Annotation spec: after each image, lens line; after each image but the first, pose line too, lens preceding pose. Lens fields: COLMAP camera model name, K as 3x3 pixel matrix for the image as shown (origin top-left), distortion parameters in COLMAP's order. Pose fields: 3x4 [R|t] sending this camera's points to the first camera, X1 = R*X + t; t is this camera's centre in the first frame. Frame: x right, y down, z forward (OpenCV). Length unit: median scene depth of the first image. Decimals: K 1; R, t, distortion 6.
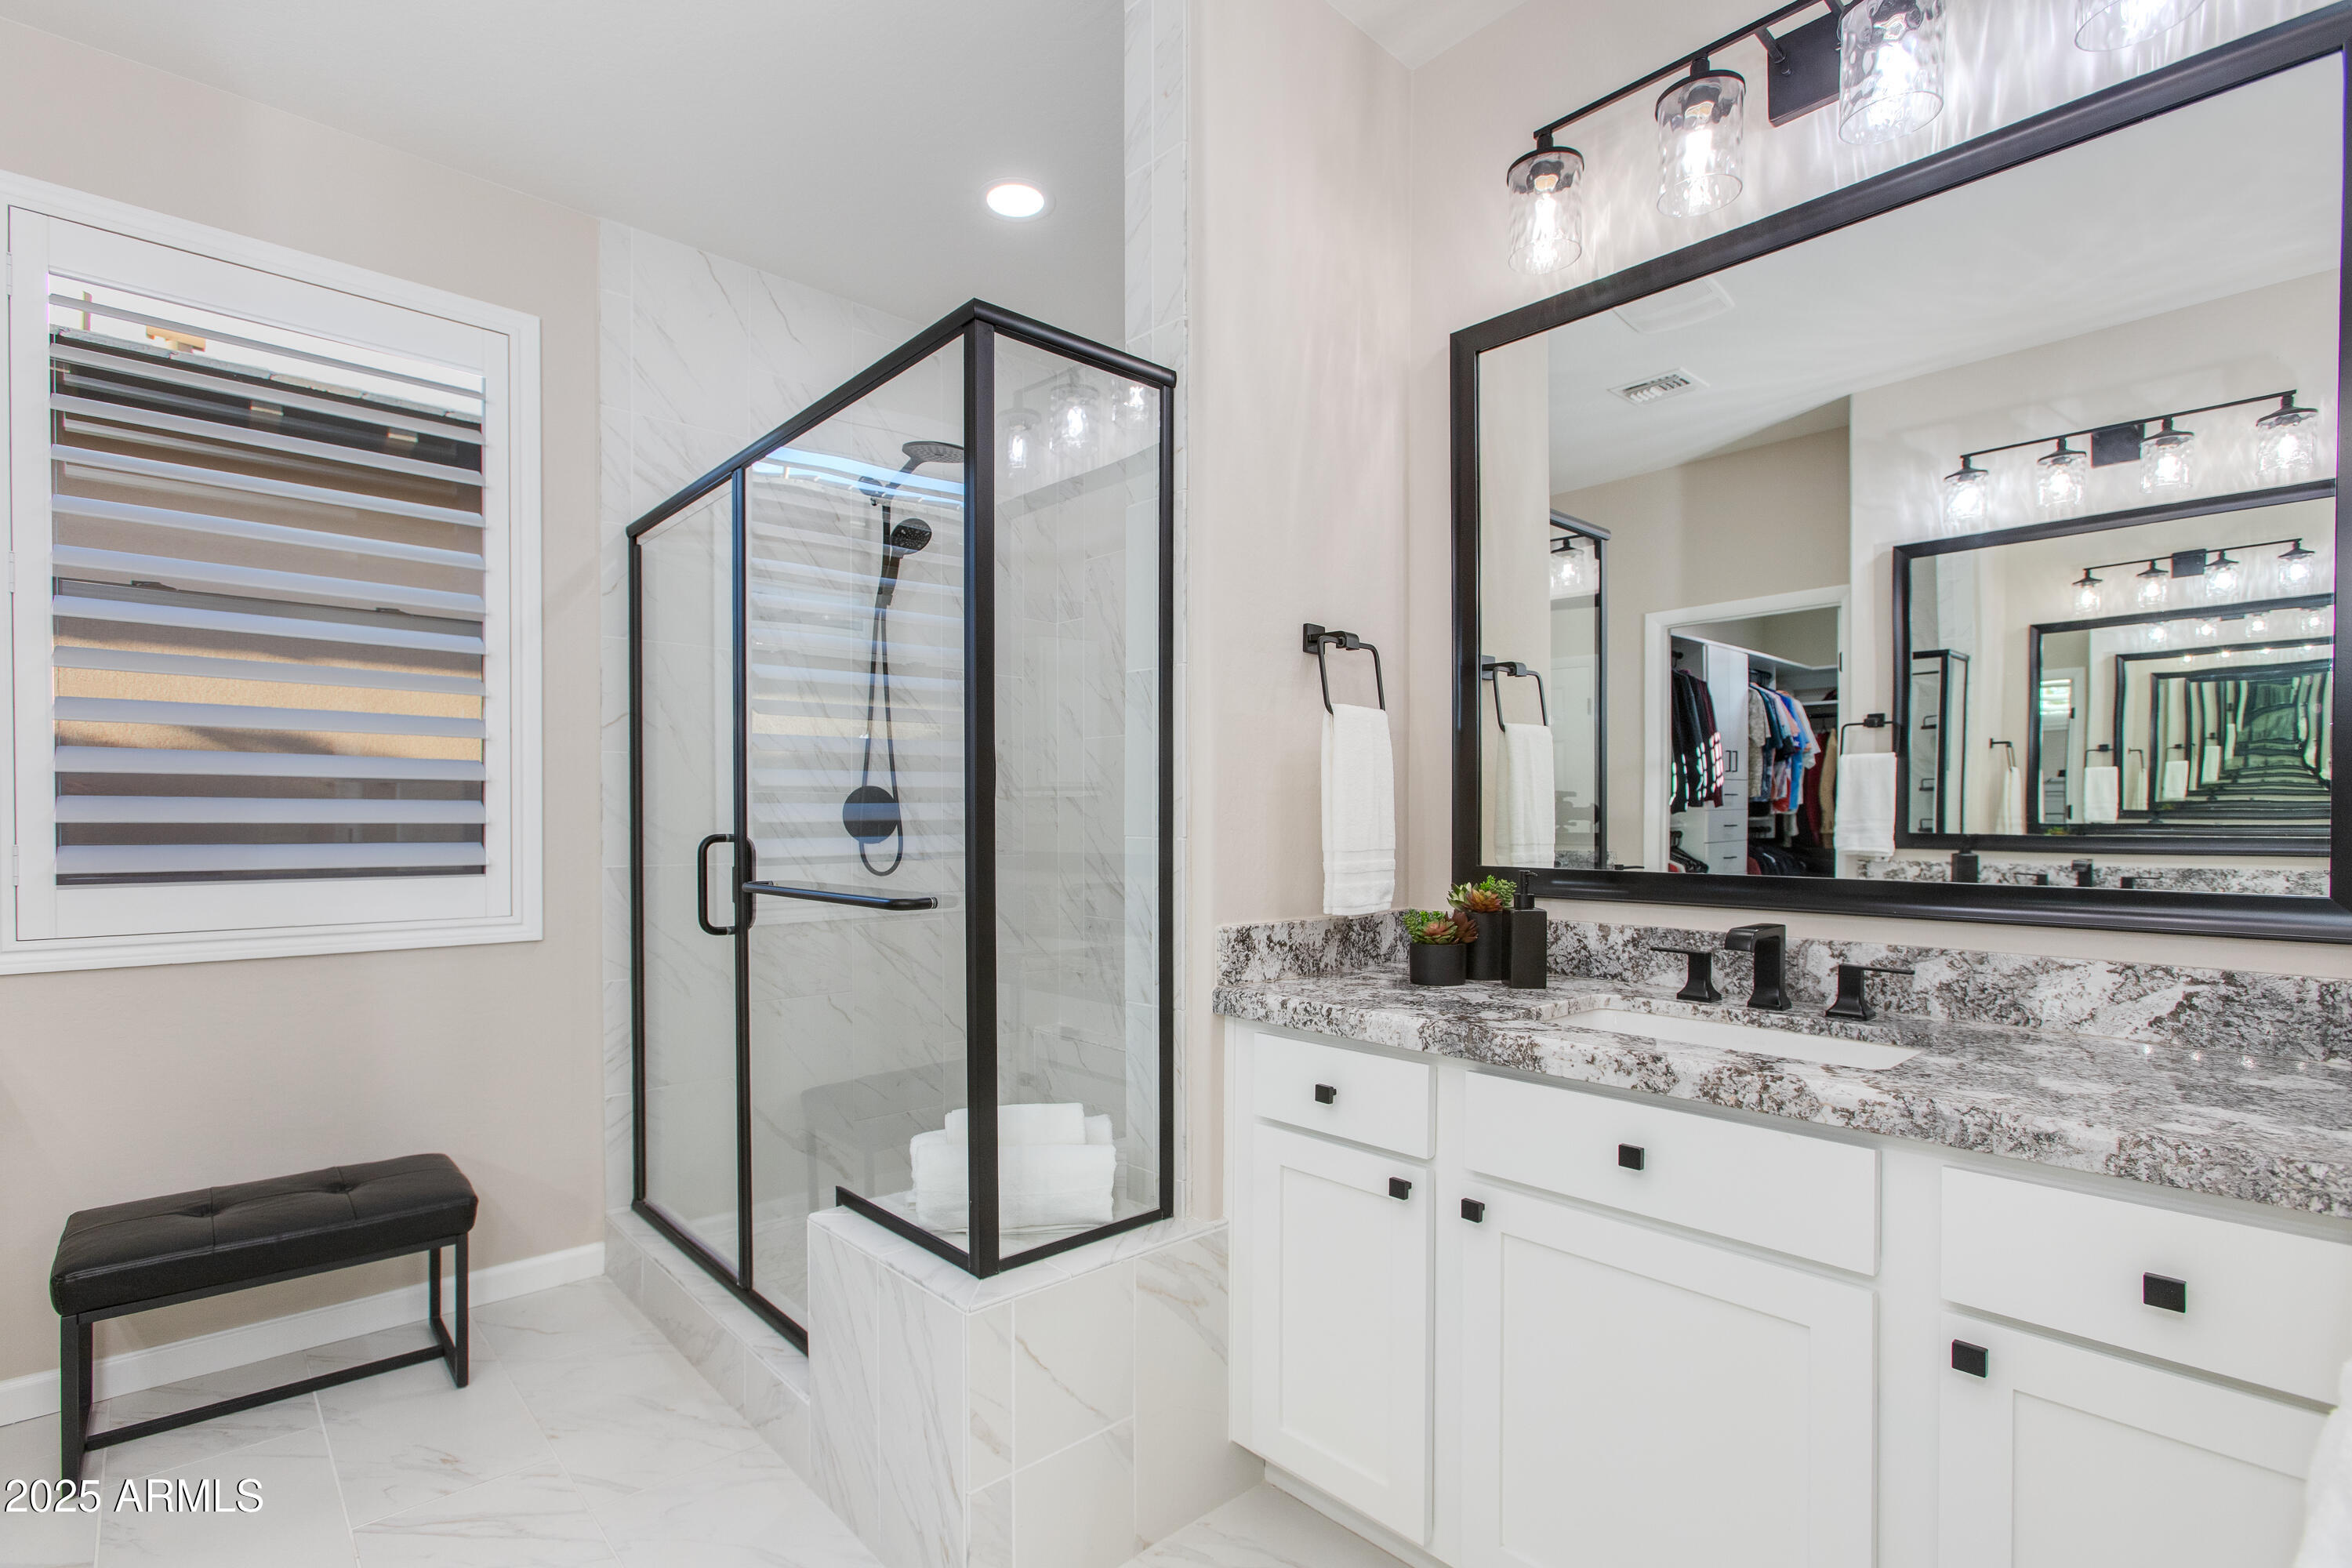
lens RADIAL K [[1078.1, 0, 1112.8], [0, 1078.1, 837.6], [0, 0, 1]] dist [-0.025164, 0.016864]
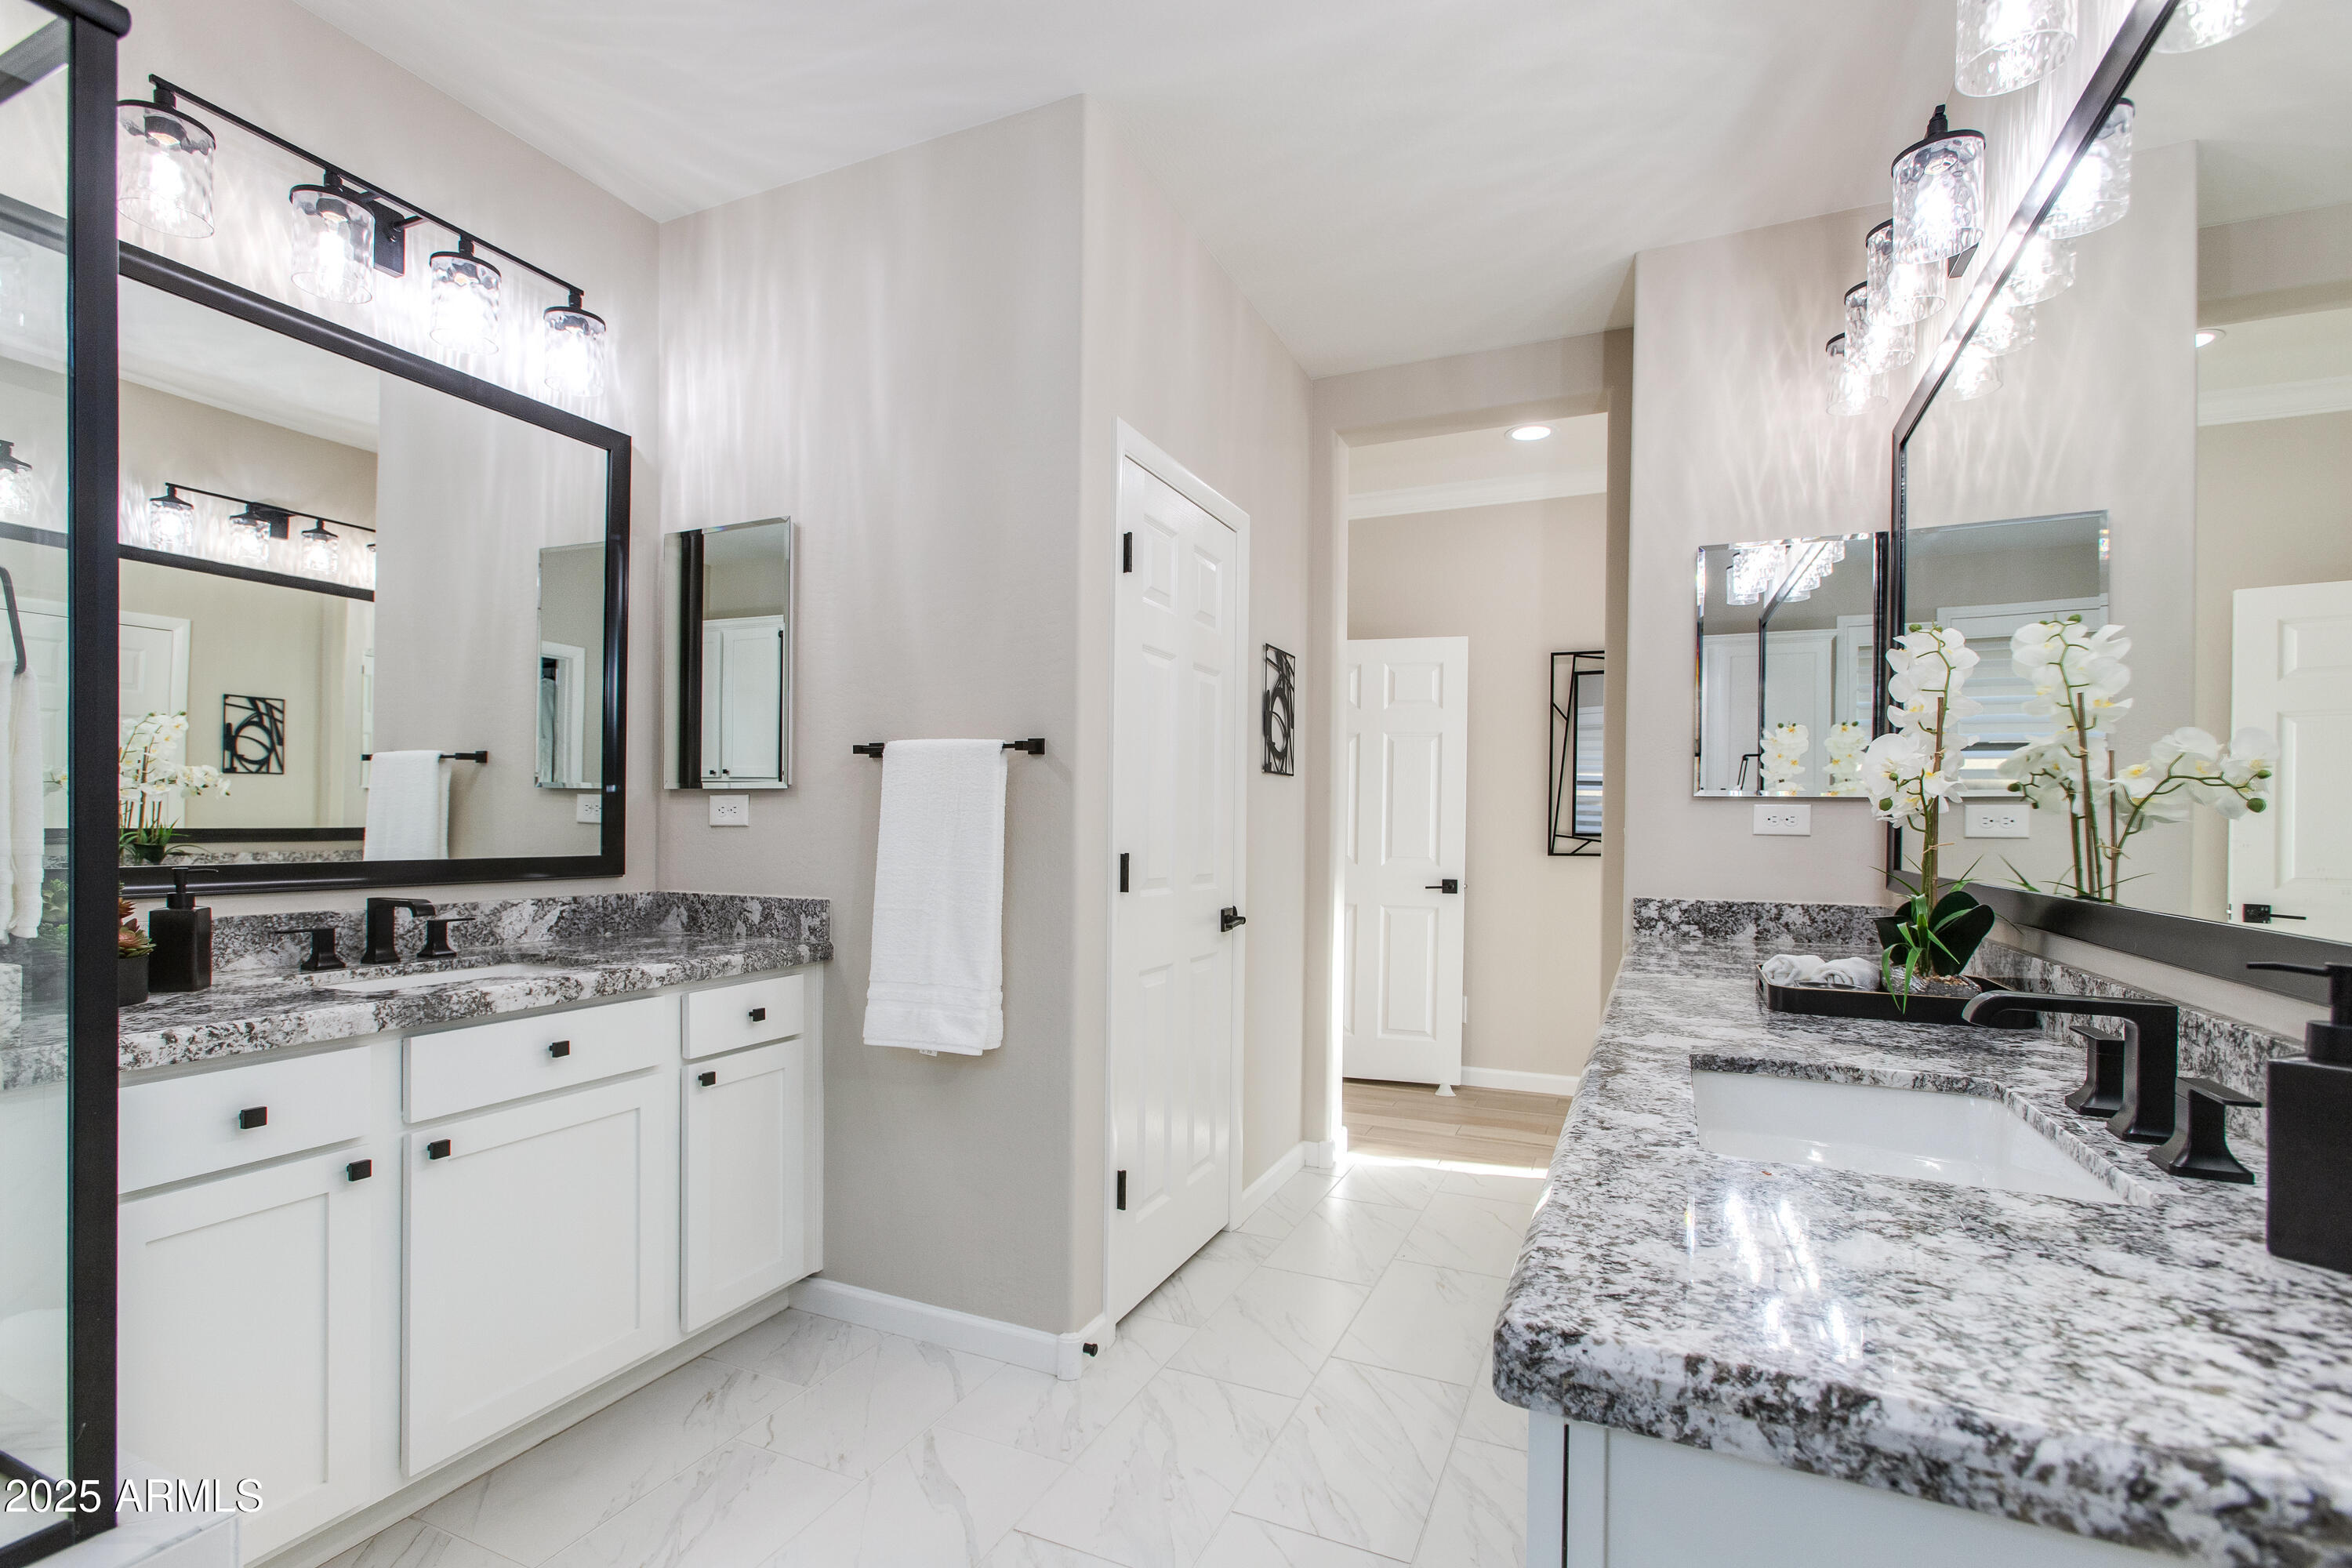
lens RADIAL K [[1064.8, 0, 1175.4], [0, 1064.8, 823.3], [0, 0, 1]] dist [0.001485, 0.000023]
pose [[-0.414602, -0.006189, 0.909982, -1.017539], [0.000048, 0.999977, 0.006822, -0.017878], [-0.910003, 0.002872, -0.414592, 0.714731]]
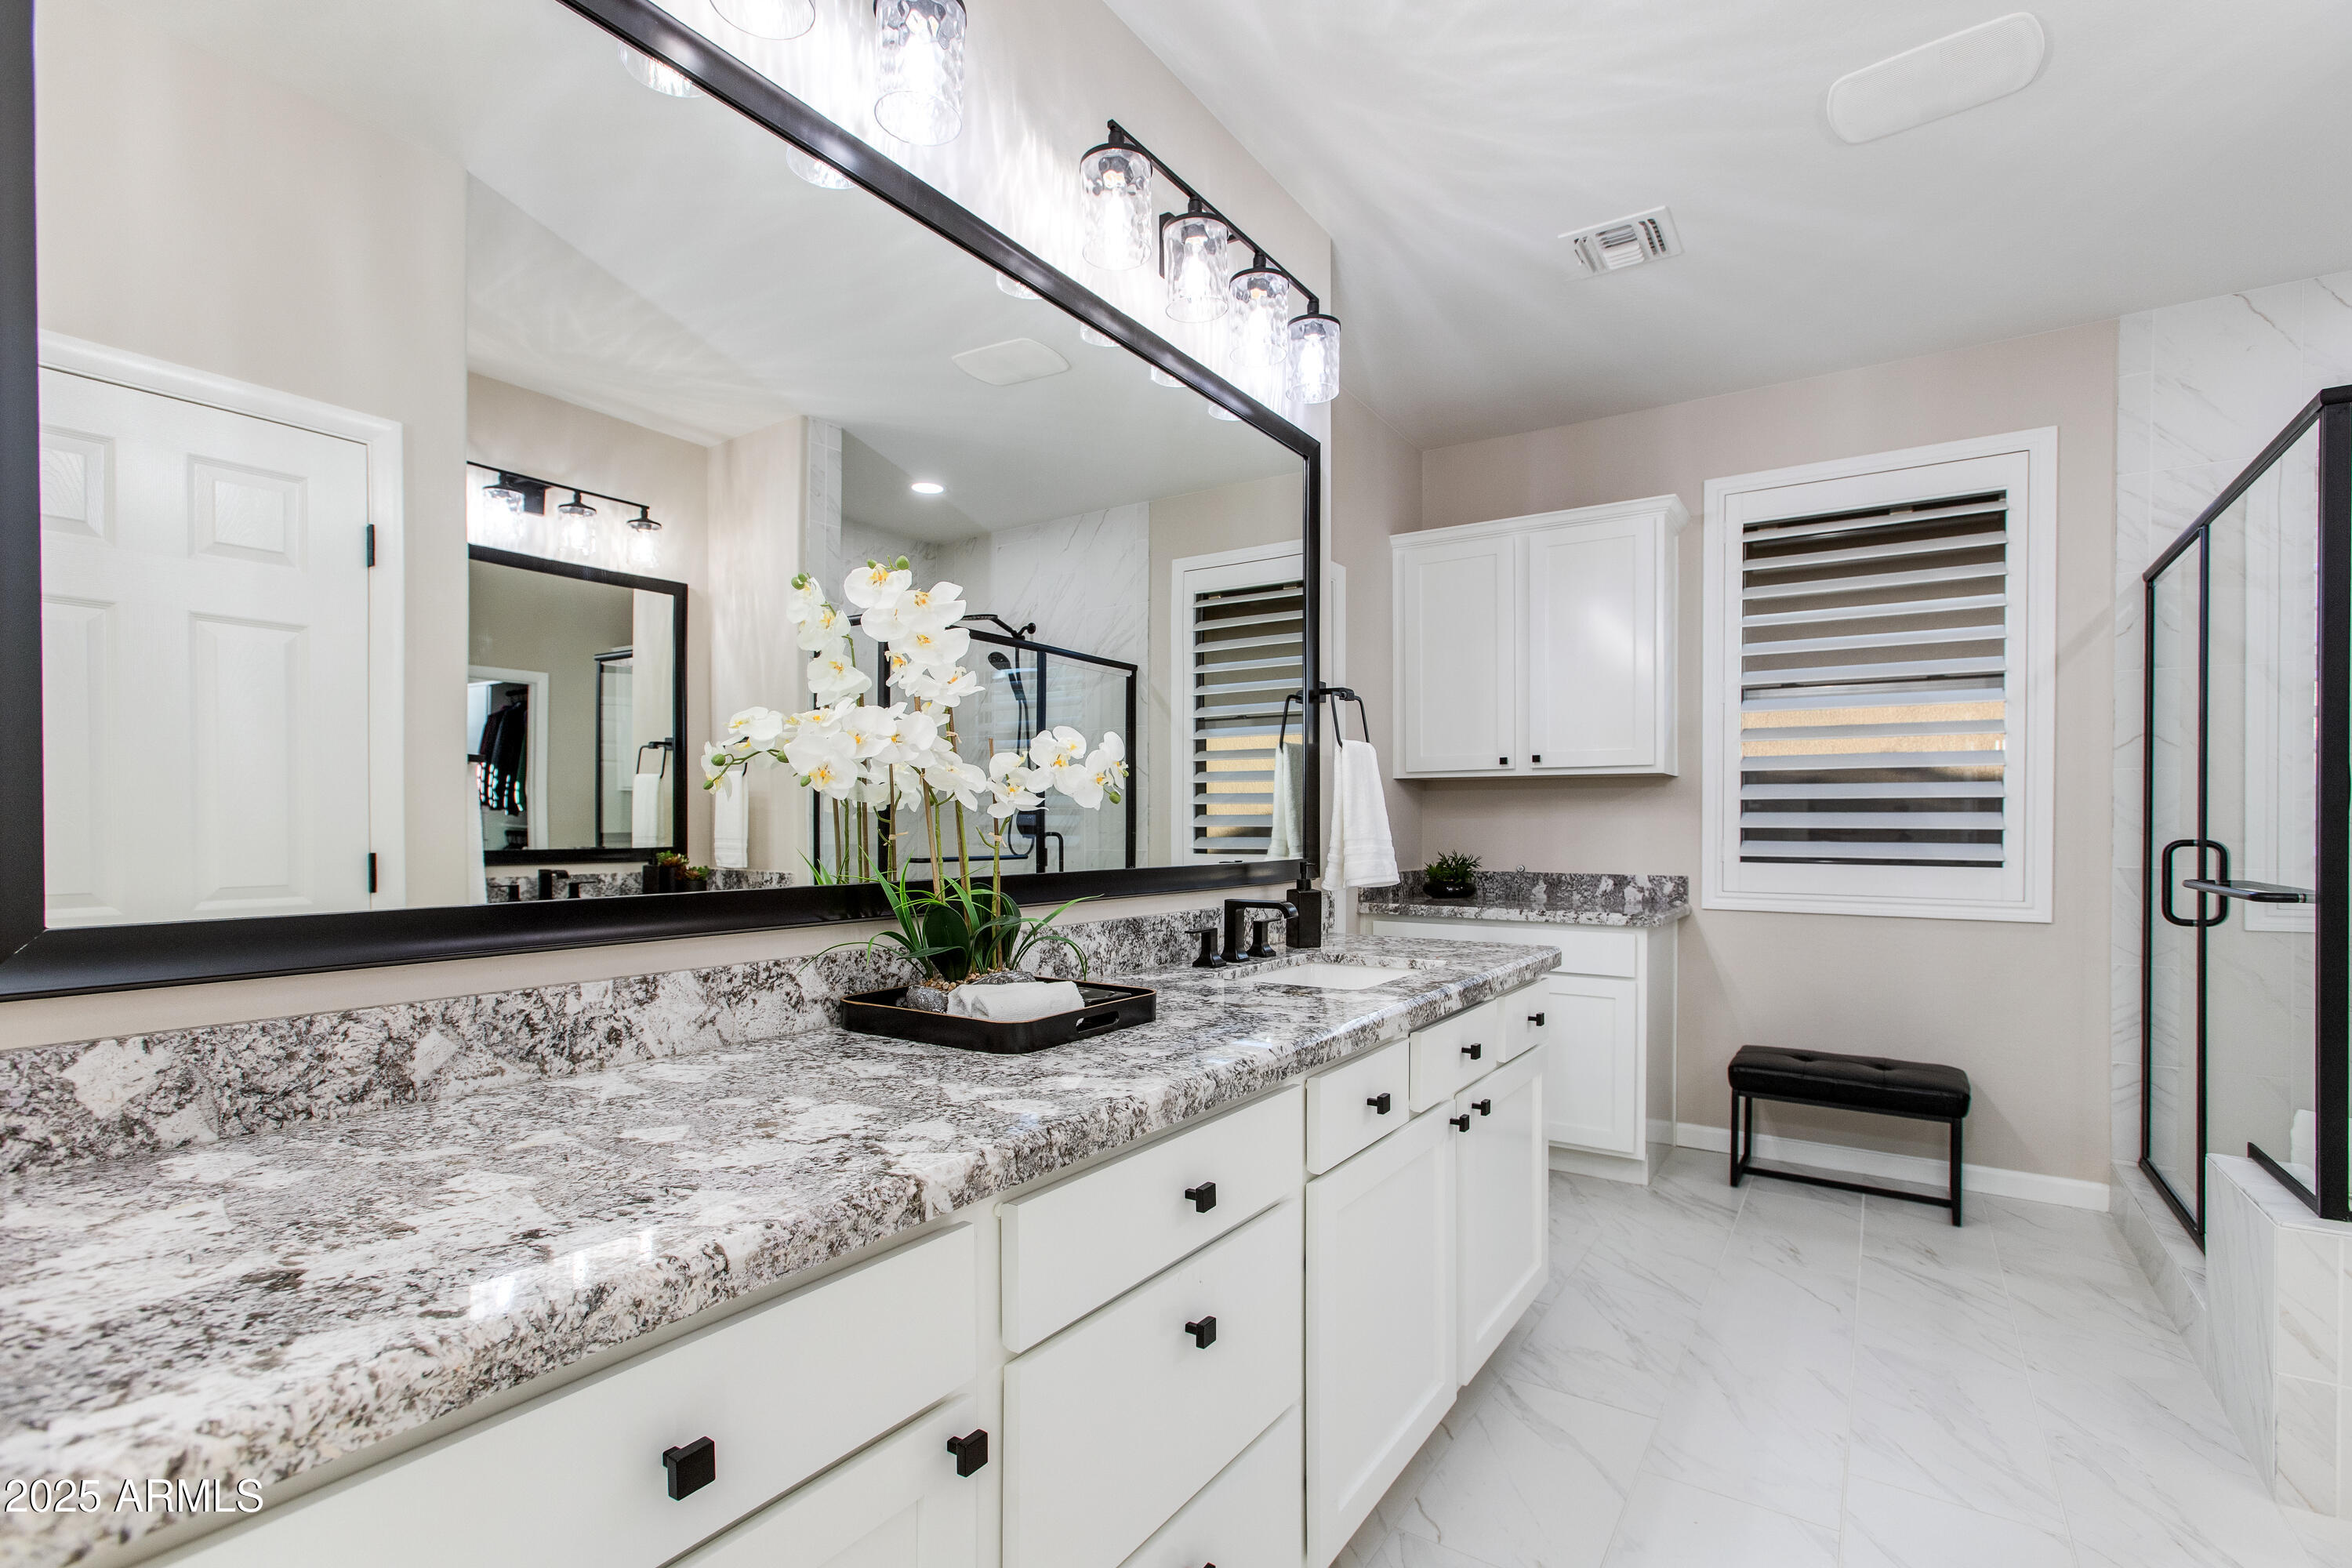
lens RADIAL K [[1071.7, 0, 1177.1], [0, 1071.7, 828.4], [0, 0, 1]] dist [0.001658, 0.000425]
pose [[0.263592, 0.006349, -0.964613, 0.485506], [-0.017046, 0.999853, 0.001923, 0.000663], [0.964484, 0.015935, 0.263662, -0.380035]]
